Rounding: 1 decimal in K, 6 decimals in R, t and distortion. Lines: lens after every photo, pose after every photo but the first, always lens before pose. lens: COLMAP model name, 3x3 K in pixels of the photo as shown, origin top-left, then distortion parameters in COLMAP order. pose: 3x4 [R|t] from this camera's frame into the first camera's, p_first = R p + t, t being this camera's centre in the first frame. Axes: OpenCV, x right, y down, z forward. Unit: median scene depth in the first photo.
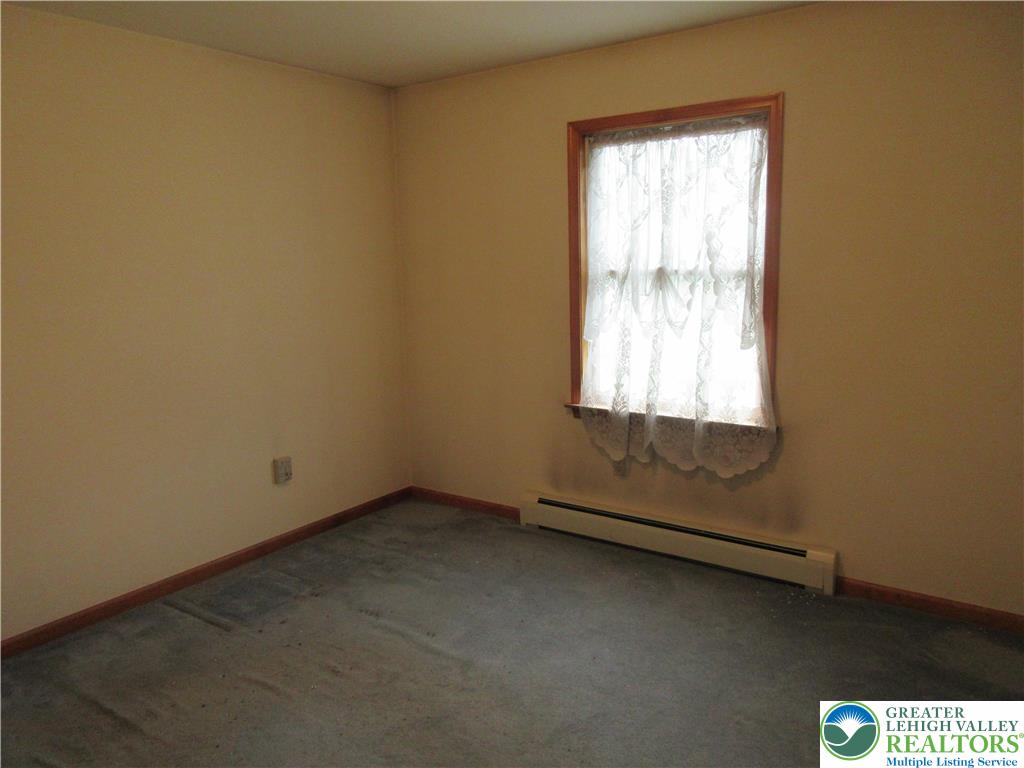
lens RADIAL K [[761.3, 0, 506.8], [0, 761.3, 378.7], [0, 0, 1]] dist [0.004285, 0.015206]
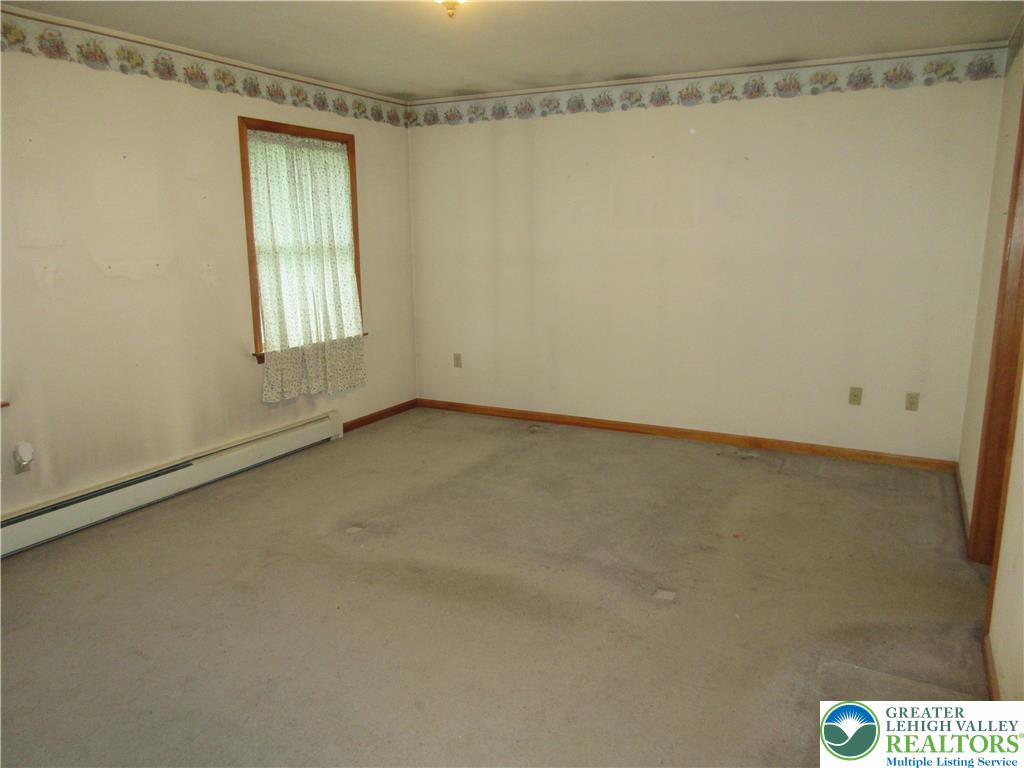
lens RADIAL K [[761.3, 0, 506.8], [0, 761.3, 378.7], [0, 0, 1]] dist [0.004285, 0.015206]
pose [[-0.149839, -0.170878, 0.973832, -1.290457], [0.163871, 0.967037, 0.194900, -0.108420], [-0.975036, 0.188786, -0.116898, 0.853587]]
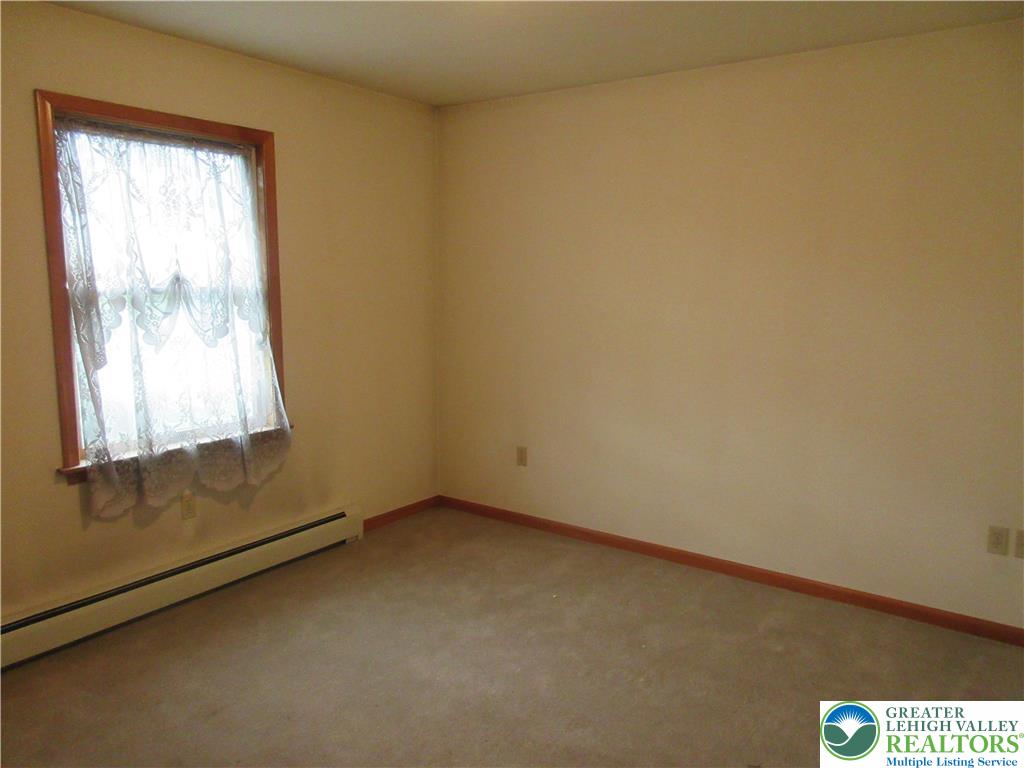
lens RADIAL K [[761.3, 0, 506.8], [0, 761.3, 378.7], [0, 0, 1]] dist [0.004285, 0.015206]
pose [[-0.018166, -0.087353, 0.996012, -0.739476], [0.196958, 0.976344, 0.089221, -0.036841], [-0.980244, 0.197793, -0.000532, 0.636928]]
